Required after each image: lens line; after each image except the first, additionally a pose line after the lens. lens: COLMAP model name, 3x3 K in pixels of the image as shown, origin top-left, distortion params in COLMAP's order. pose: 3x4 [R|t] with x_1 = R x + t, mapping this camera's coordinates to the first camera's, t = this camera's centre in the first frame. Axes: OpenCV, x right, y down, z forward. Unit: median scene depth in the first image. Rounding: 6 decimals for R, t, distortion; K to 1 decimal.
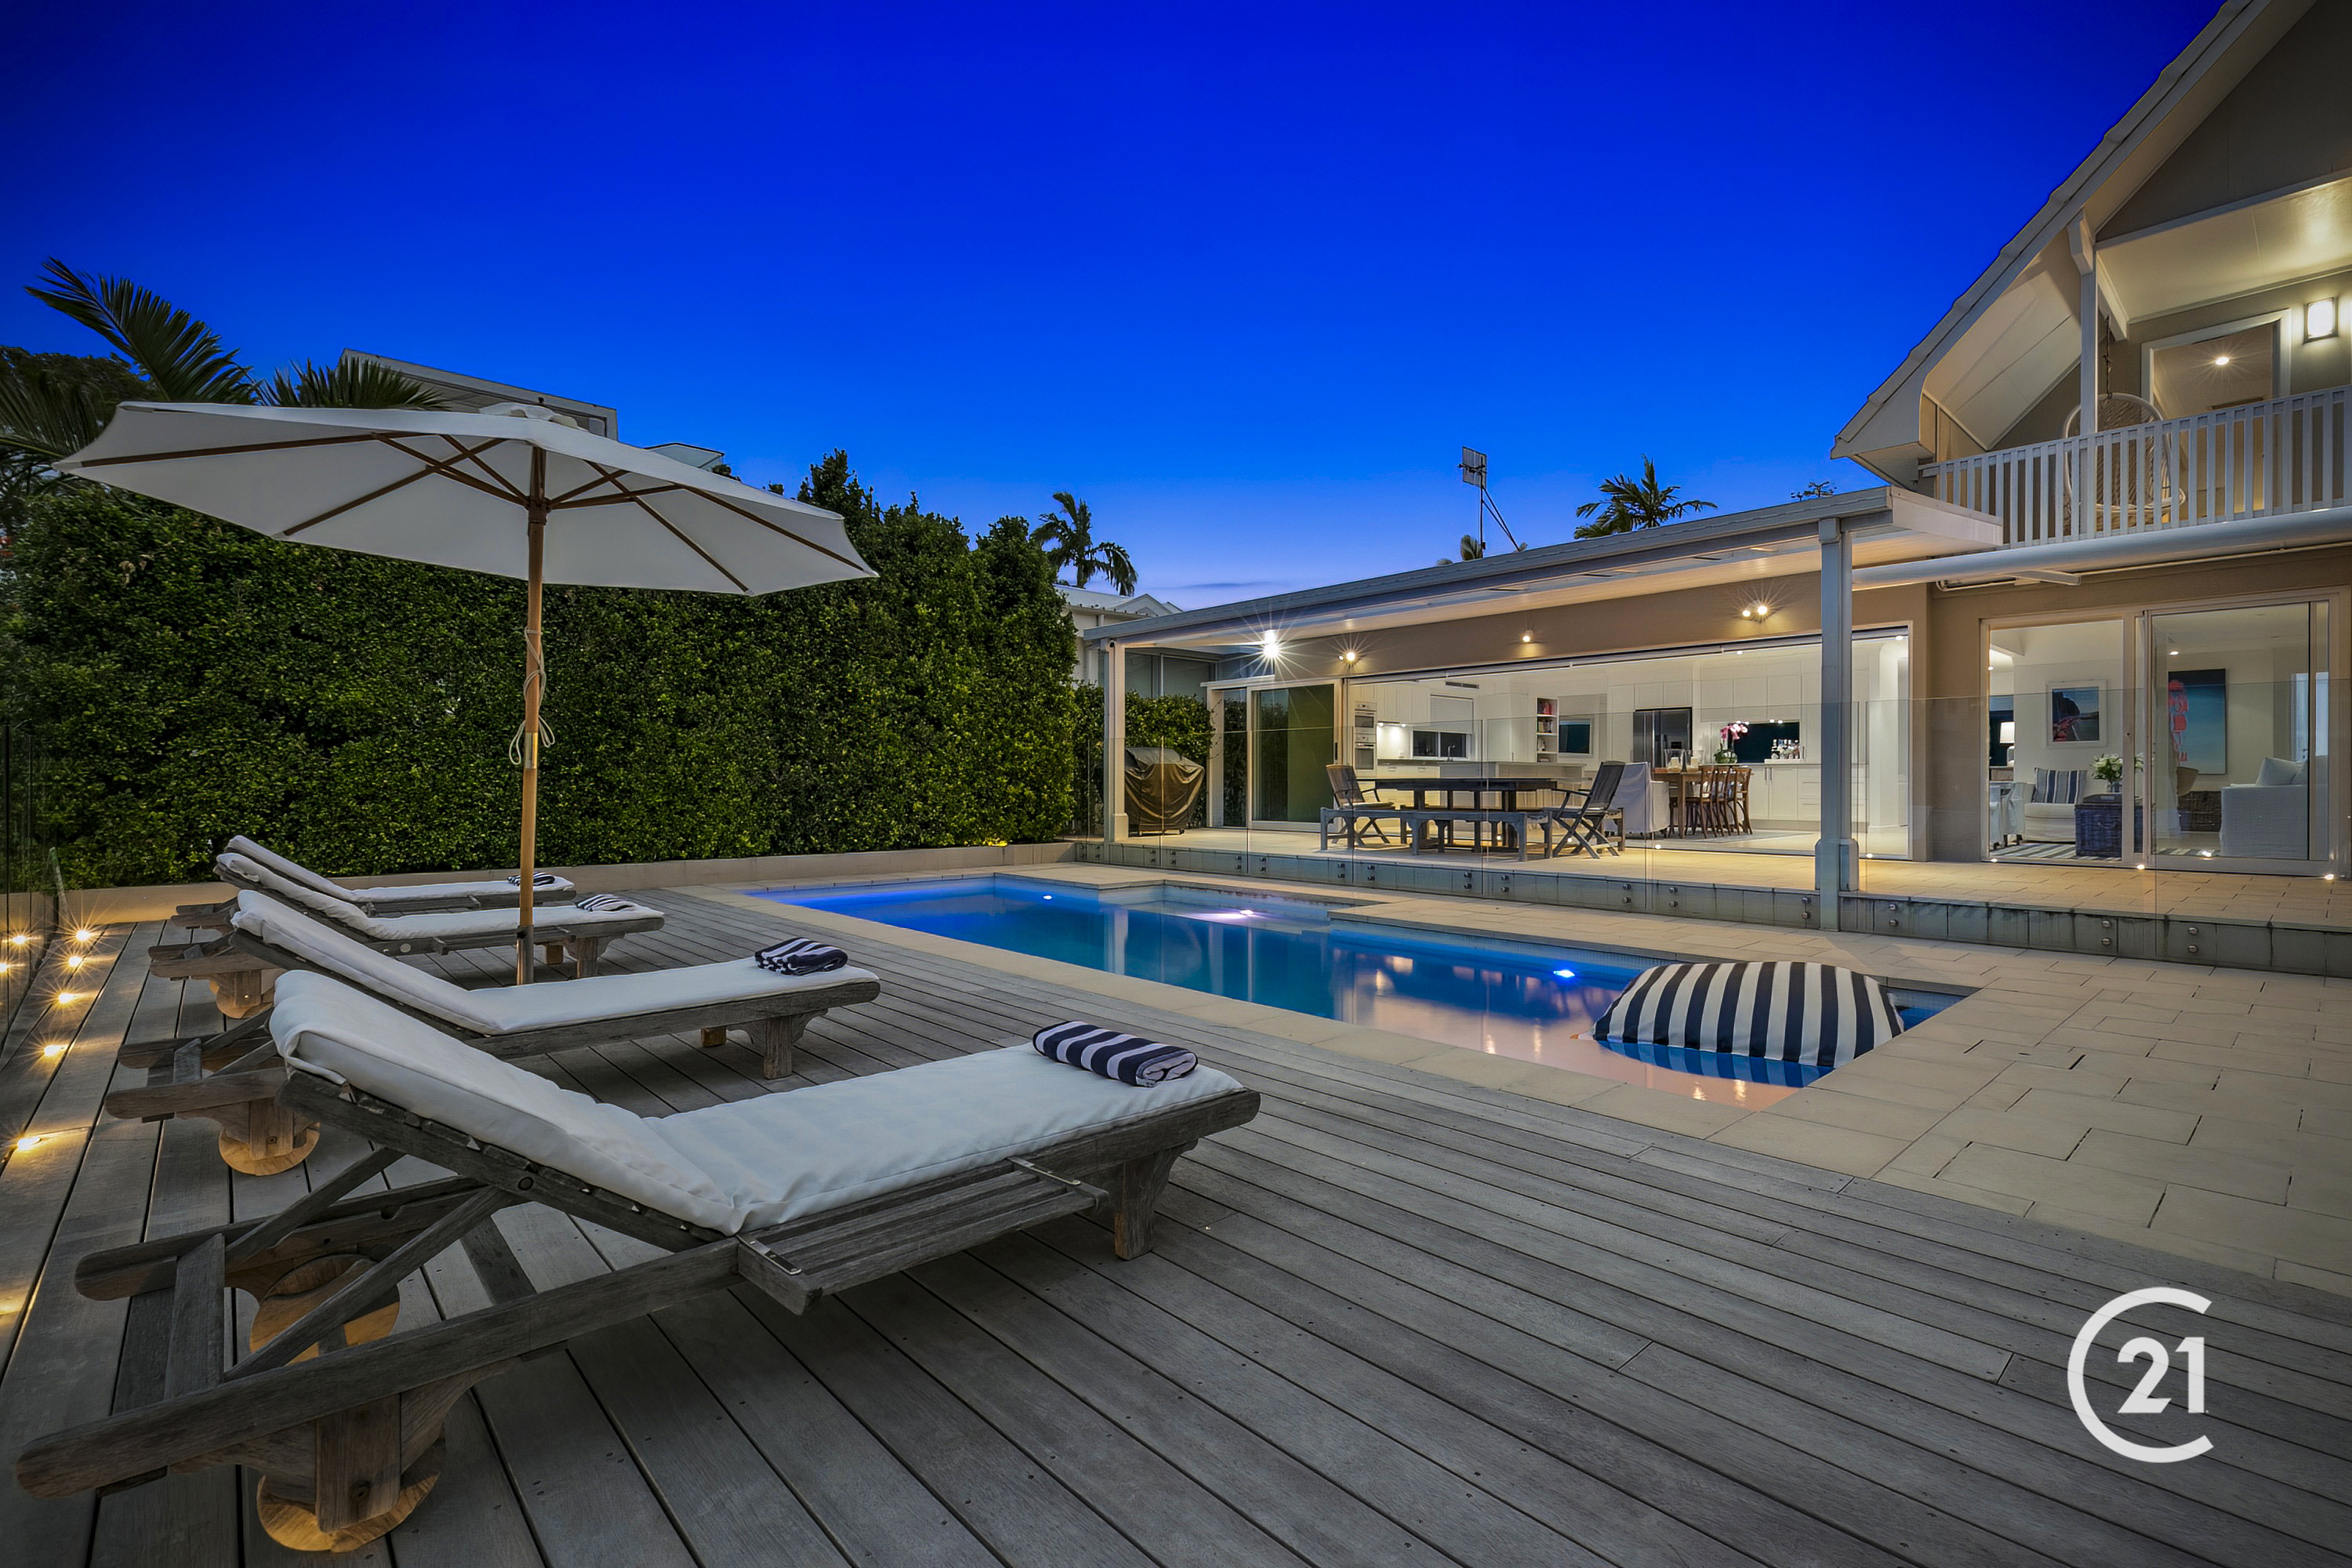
lens RADIAL K [[1060.2, 0, 1176.0], [0, 1060.2, 784.0], [0, 0, 1]] dist [0.001459, -0.000134]
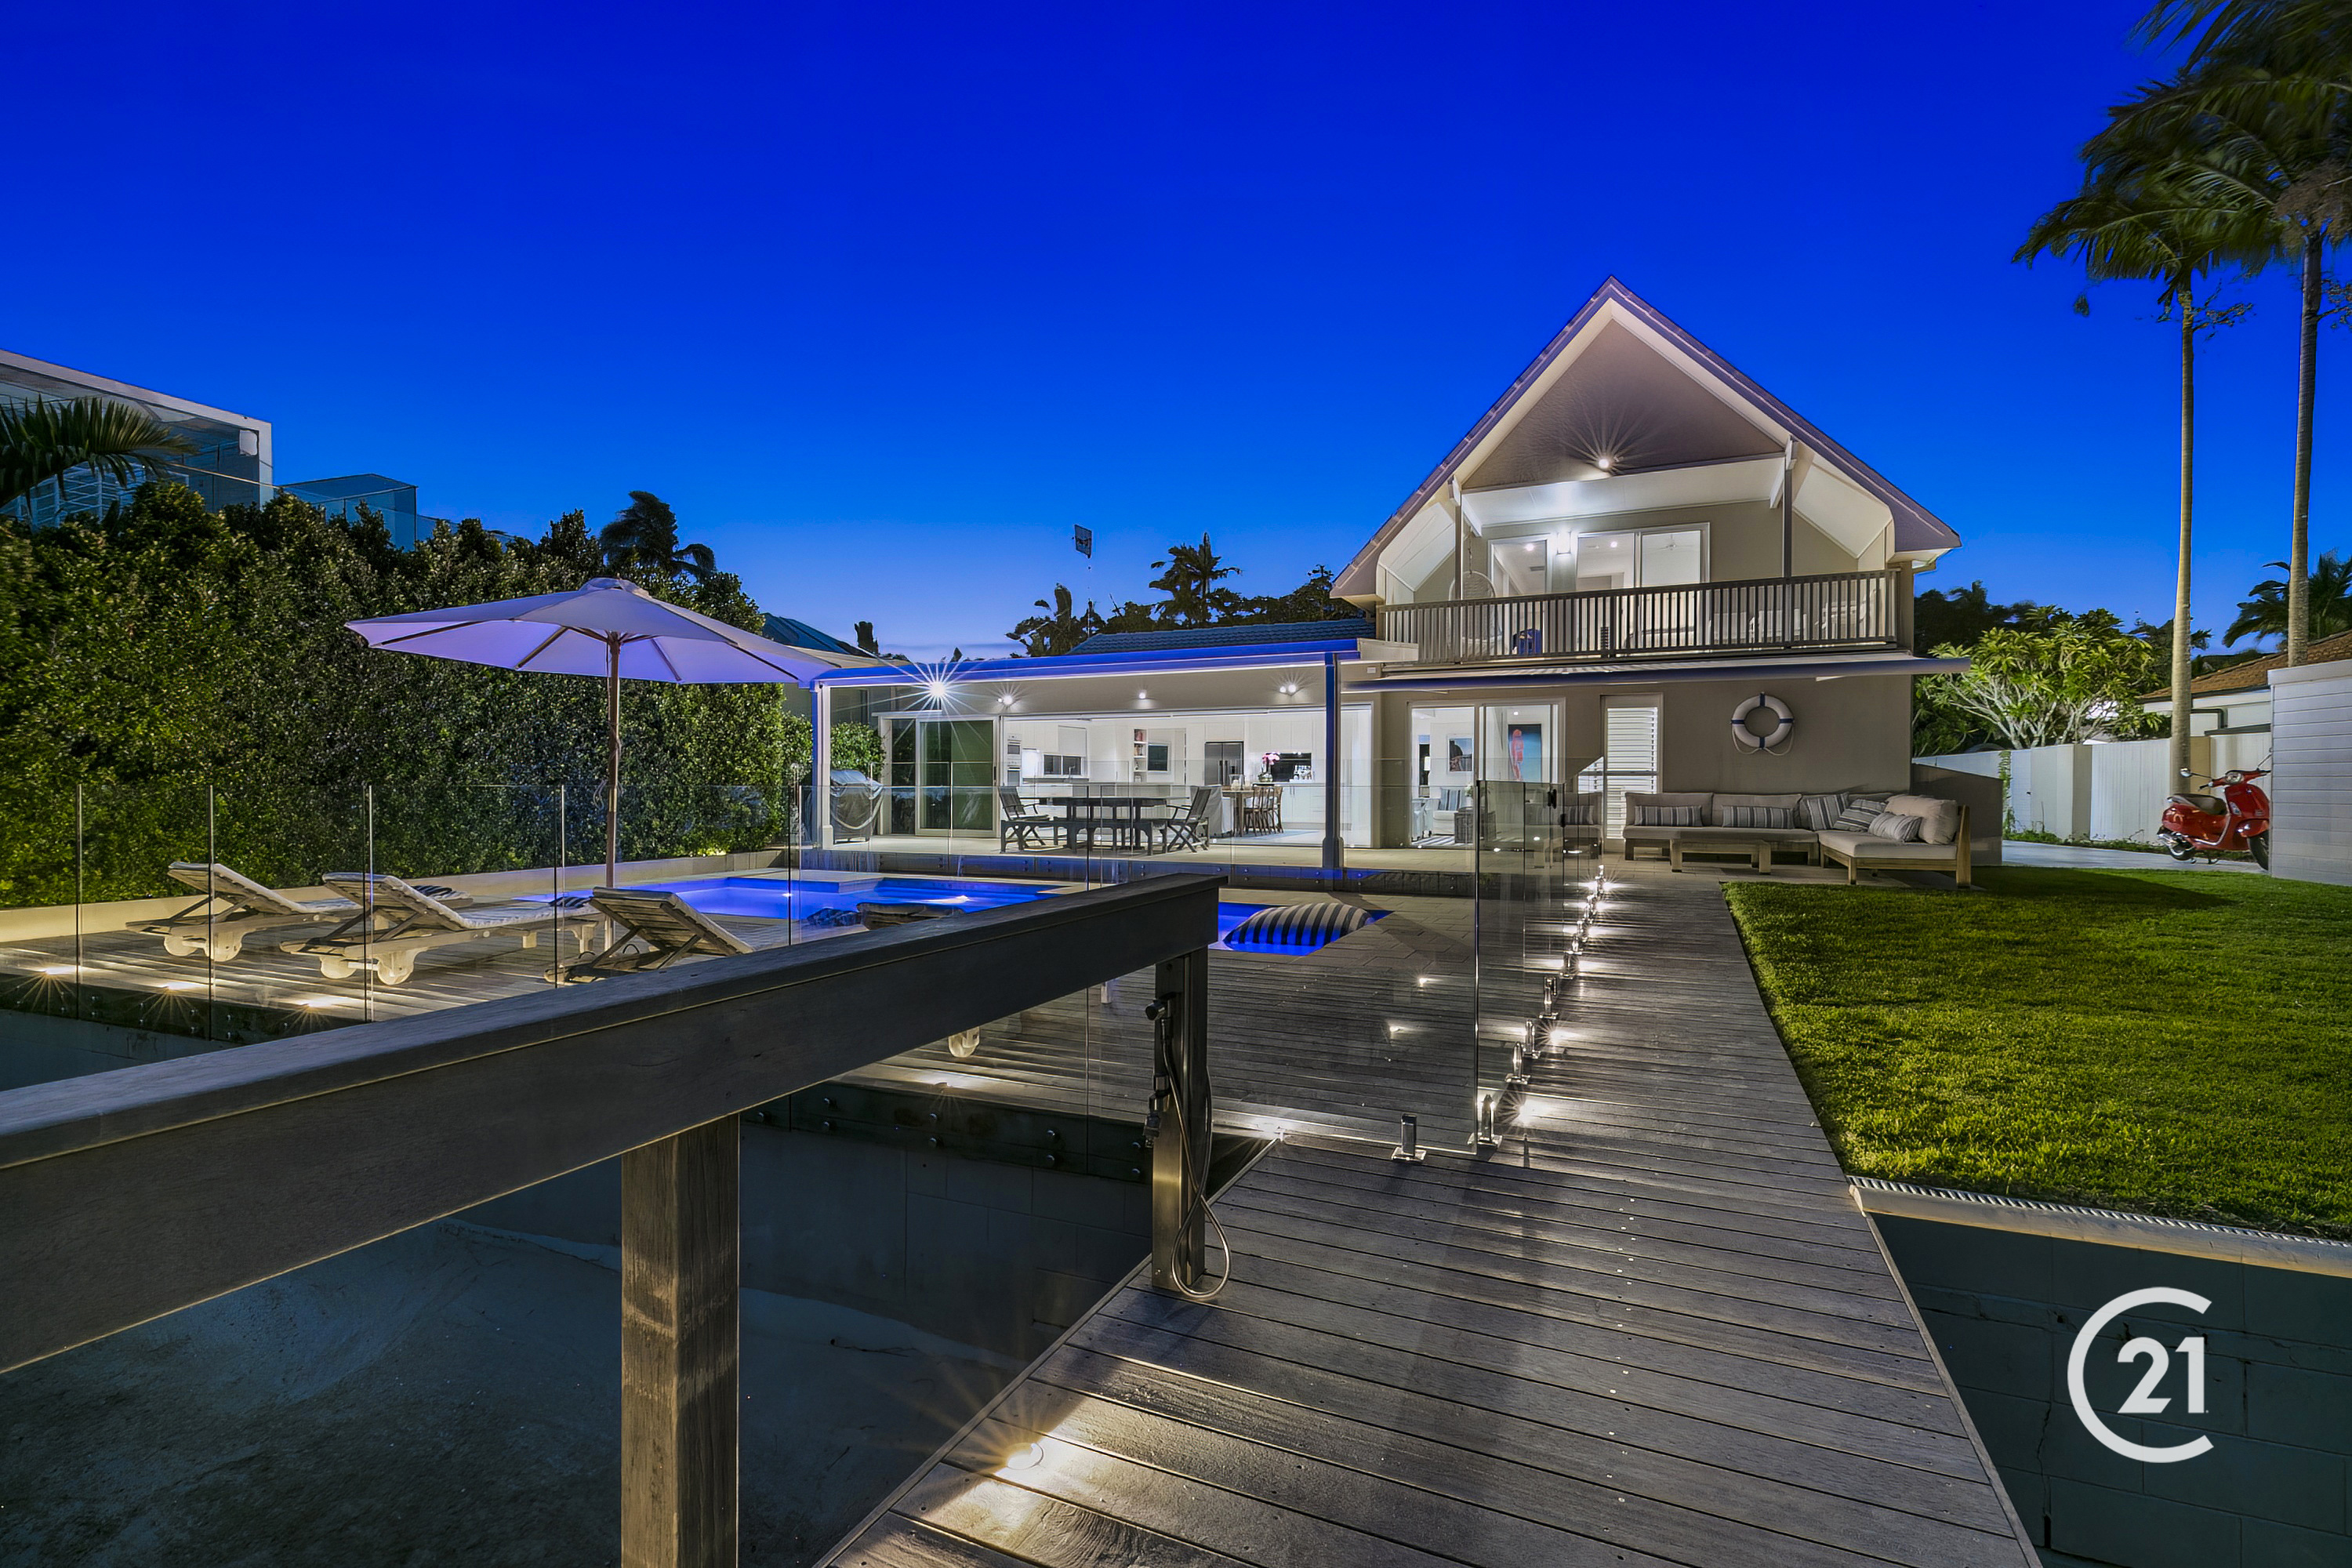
lens RADIAL K [[1060.2, 0, 1176.0], [0, 1060.2, 784.0], [0, 0, 1]] dist [0.001459, -0.000134]
pose [[0.917343, -0.000568, 0.398098, -0.180644], [0.000950, 0.999999, -0.000764, -0.019950], [-0.398097, 0.001080, 0.917343, -0.289796]]
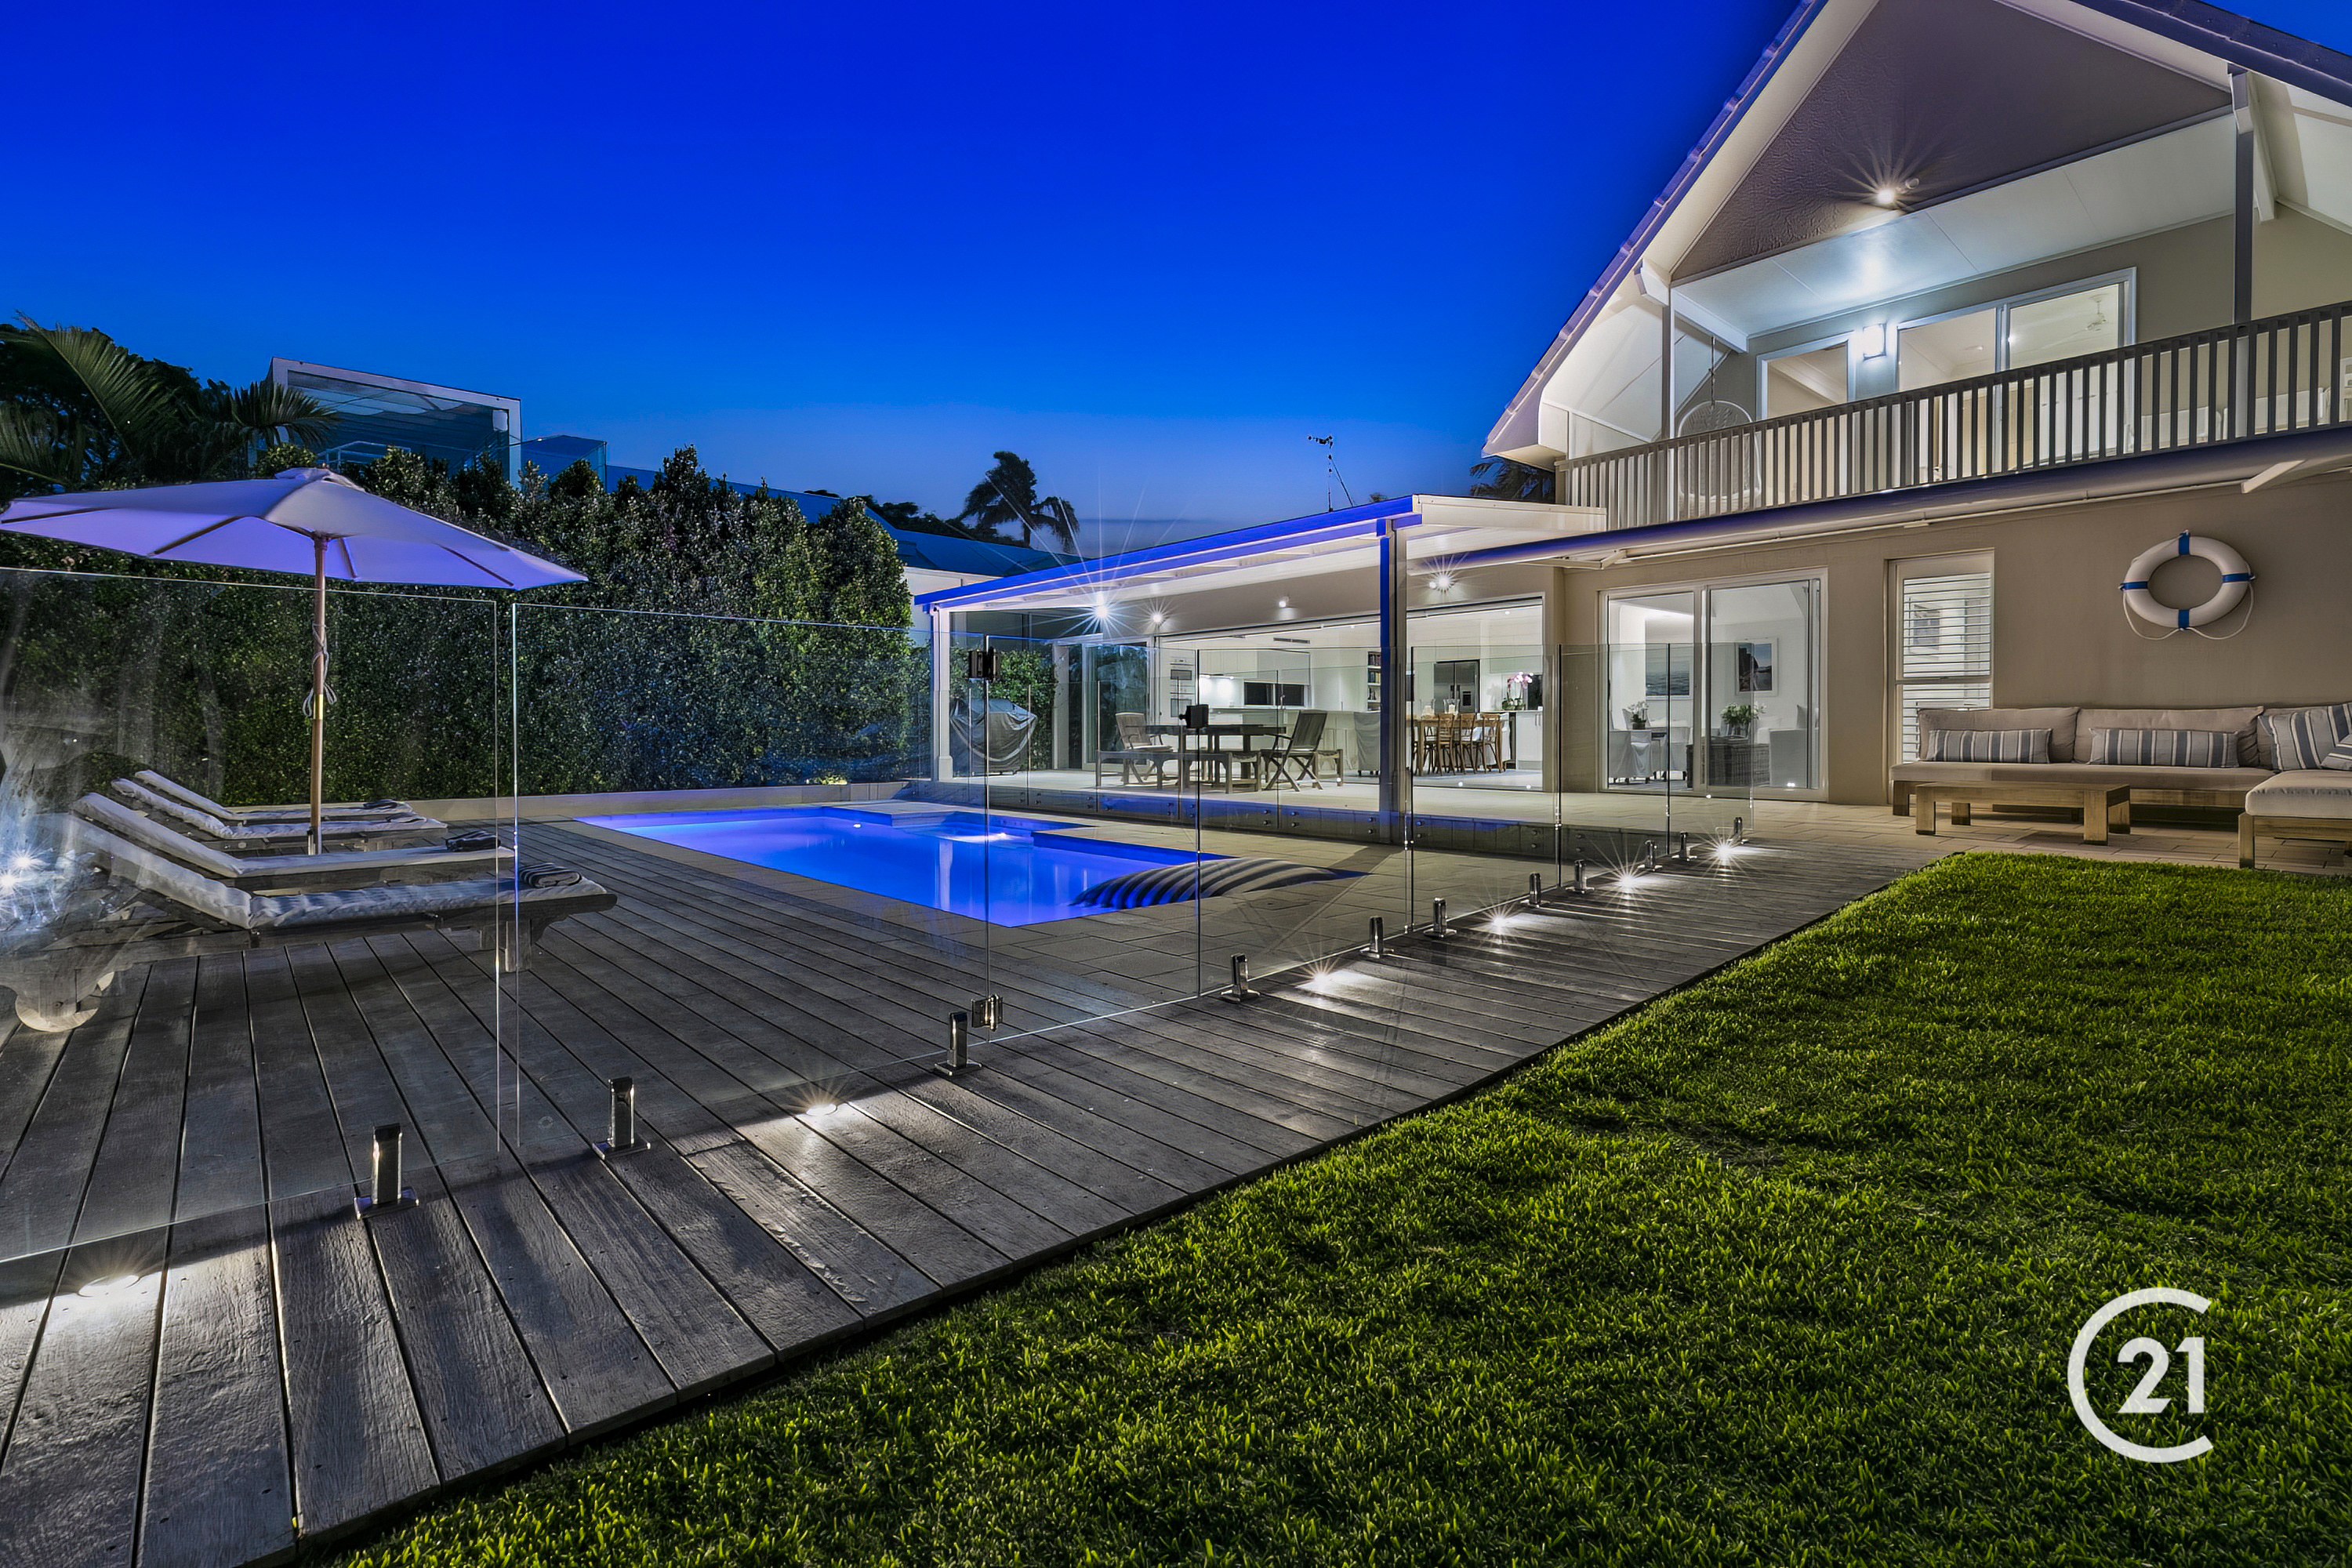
lens RADIAL K [[1078.3, 0, 1169.4], [0, 1078.3, 740.4], [0, 0, 1]] dist [0.002021, -0.000604]
pose [[0.999901, -0.002940, -0.013769, 0.221645], [0.003031, 0.999973, 0.006632, 0.003658], [0.013749, -0.006673, 0.999883, -0.176374]]
